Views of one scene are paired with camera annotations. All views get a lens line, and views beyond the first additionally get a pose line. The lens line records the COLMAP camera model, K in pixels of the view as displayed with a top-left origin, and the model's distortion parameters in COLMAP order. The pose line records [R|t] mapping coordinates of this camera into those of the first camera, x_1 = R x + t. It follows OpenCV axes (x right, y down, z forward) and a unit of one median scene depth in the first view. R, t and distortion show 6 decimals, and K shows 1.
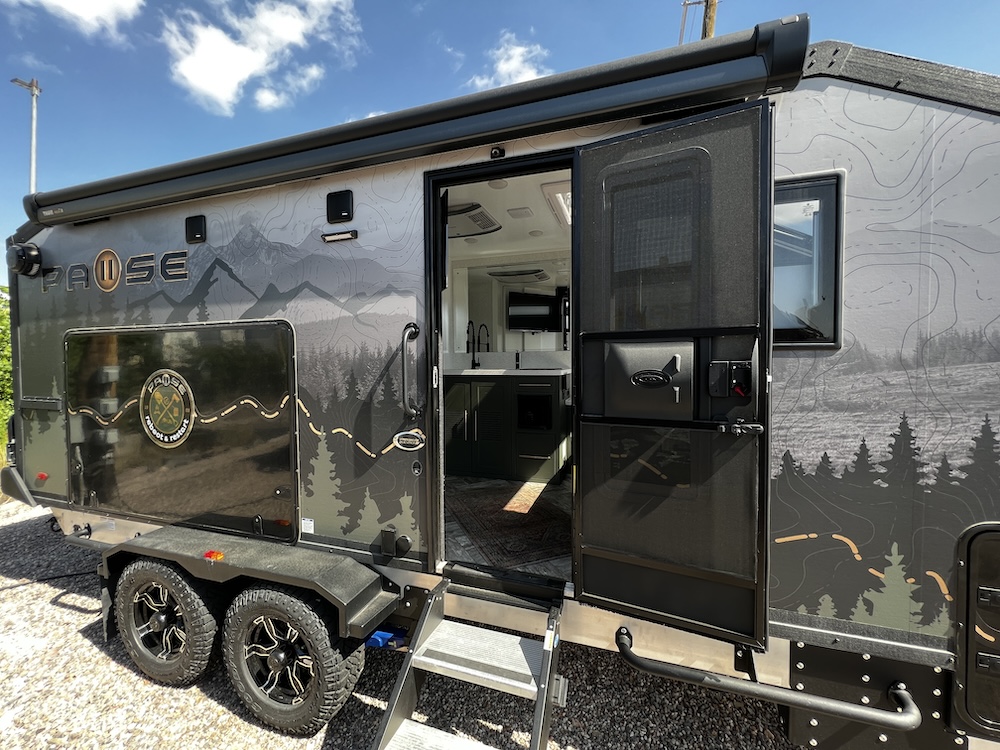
lens RADIAL K [[405.9, 0, 497.3], [0, 405.9, 372.5], [0, 0, 1]] dist [-0.000852, -0.000247]
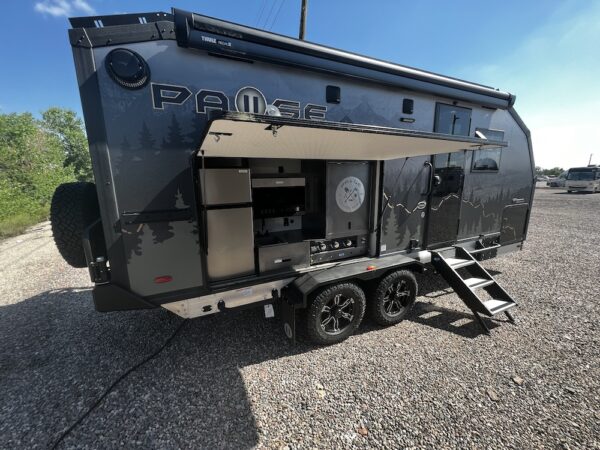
lens RADIAL K [[240.5, 0, 299.1], [0, 240.5, 224.4], [0, 0, 1]] dist [-0.004372, -0.000172]
pose [[0.720622, -0.135988, 0.679862, -2.653721], [0.027820, 0.985458, 0.167626, 0.004248], [-0.692770, -0.101882, 0.713926, 0.563340]]
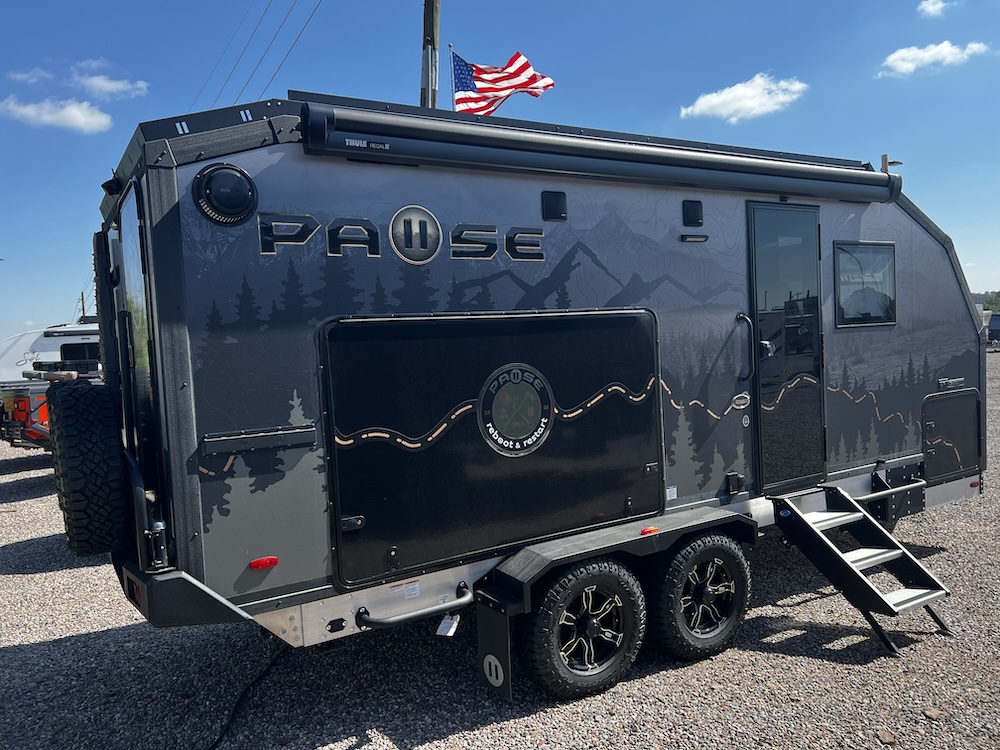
lens RADIAL K [[757.7, 0, 503.6], [0, 757.7, 379.2], [0, 0, 1]] dist [0.054926, -0.065604]
pose [[0.634113, -0.068721, 0.770180, -3.594057], [0.068422, 0.997123, 0.032636, -0.049343], [-0.770207, 0.032002, 0.636991, 0.025347]]
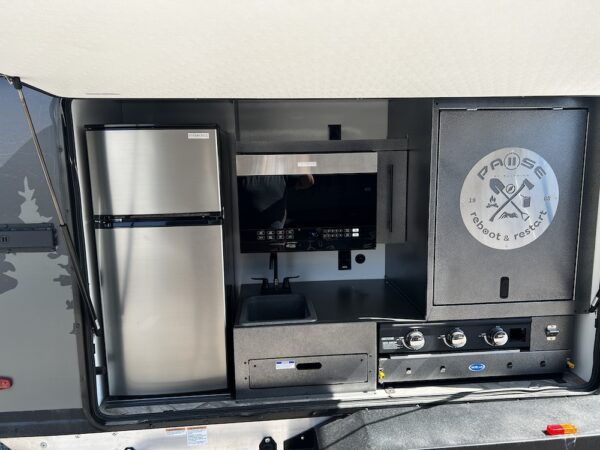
lens RADIAL K [[454.6, 0, 302.2], [0, 454.6, 227.5], [0, 0, 1]] dist [0.054926, -0.065604]
pose [[0.916370, -0.069170, 0.394310, -2.036829], [0.020387, 0.991745, 0.126593, 0.008473], [-0.399812, -0.107967, 0.910216, 0.746202]]
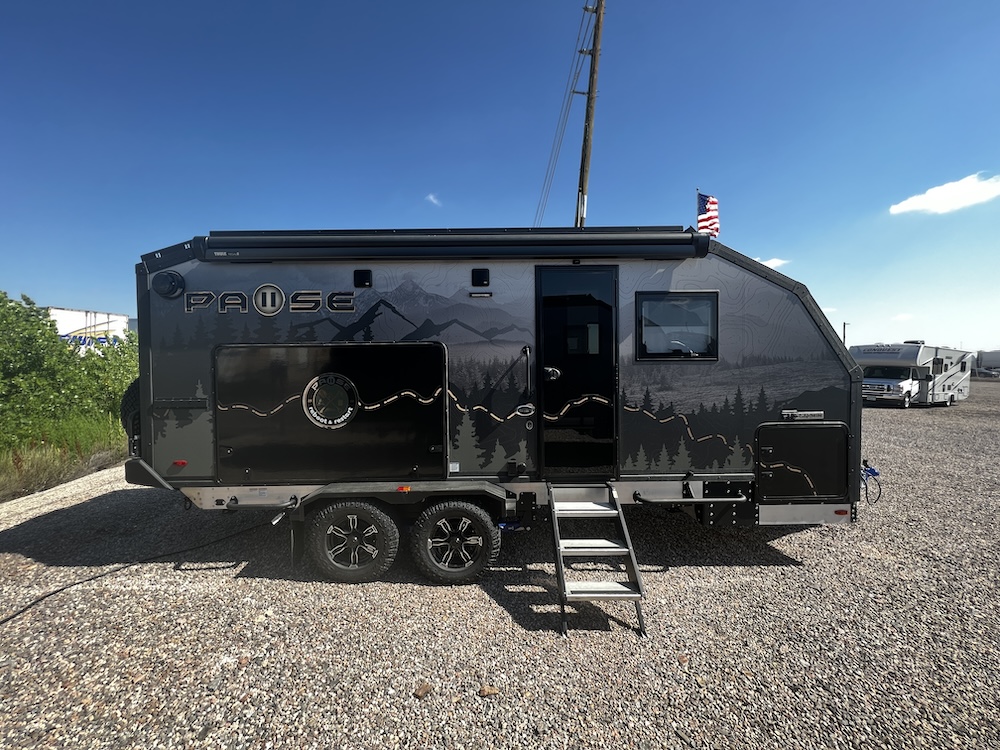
lens RADIAL K [[400.9, 0, 498.5], [0, 400.9, 374.1], [0, 0, 1]] dist [-0.004372, -0.000172]
pose [[0.945484, -0.009294, 0.325537, -1.260246], [0.013453, 0.999854, -0.010527, 0.031434], [-0.325392, 0.014333, 0.945471, -0.910244]]
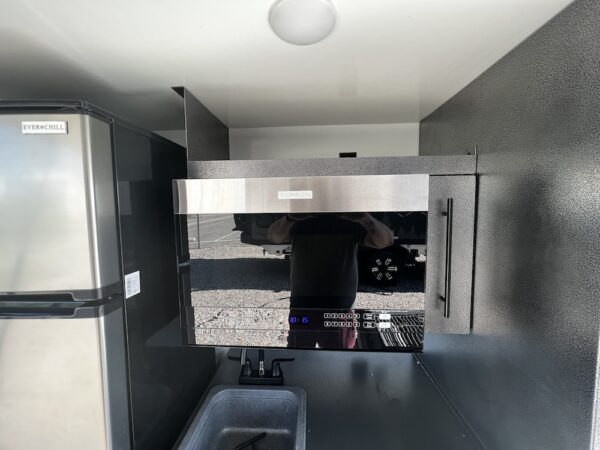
lens RADIAL K [[240.6, 0, 300.0], [0, 240.6, 225.0], [0, 0, 1]] dist [-0.002008, -0.000391]
pose [[0.962666, -0.021951, 0.269800, -1.572393], [0.011266, 0.999092, 0.041087, 0.025314], [-0.270457, -0.036514, 0.962040, 1.618560]]
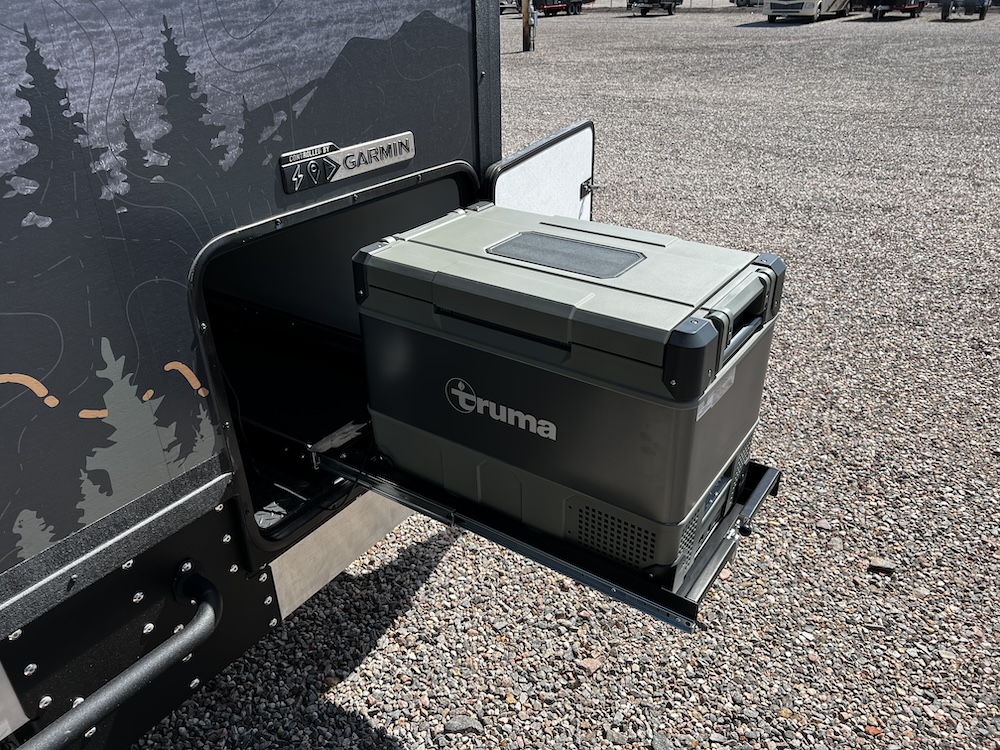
lens RADIAL K [[757.7, 0, 503.6], [0, 757.7, 379.2], [0, 0, 1]] dist [0.054926, -0.065604]
pose [[0.268628, -0.447930, 0.852759, 0.327066], [0.049962, 0.890586, 0.452062, 0.086113], [-0.961947, -0.078831, 0.261616, 0.317445]]
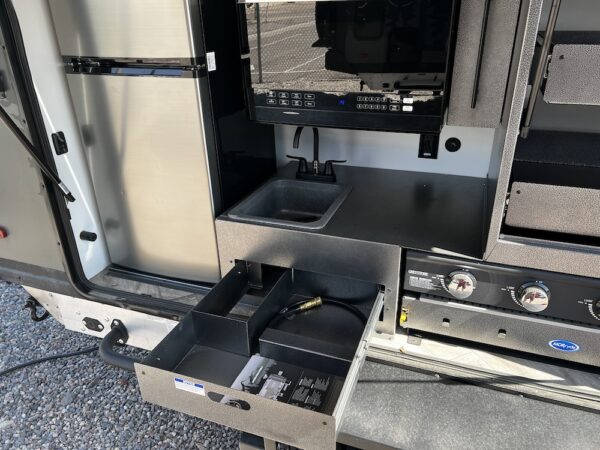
lens RADIAL K [[452.3, 0, 308.1], [0, 452.3, 229.5], [0, 0, 1]] dist [0.053278, -0.074032]
pose [[0.999496, 0.003203, -0.031589, -1.493001], [0.010154, 0.910404, 0.413595, 0.059001], [0.030083, -0.413707, 0.909913, 1.048339]]
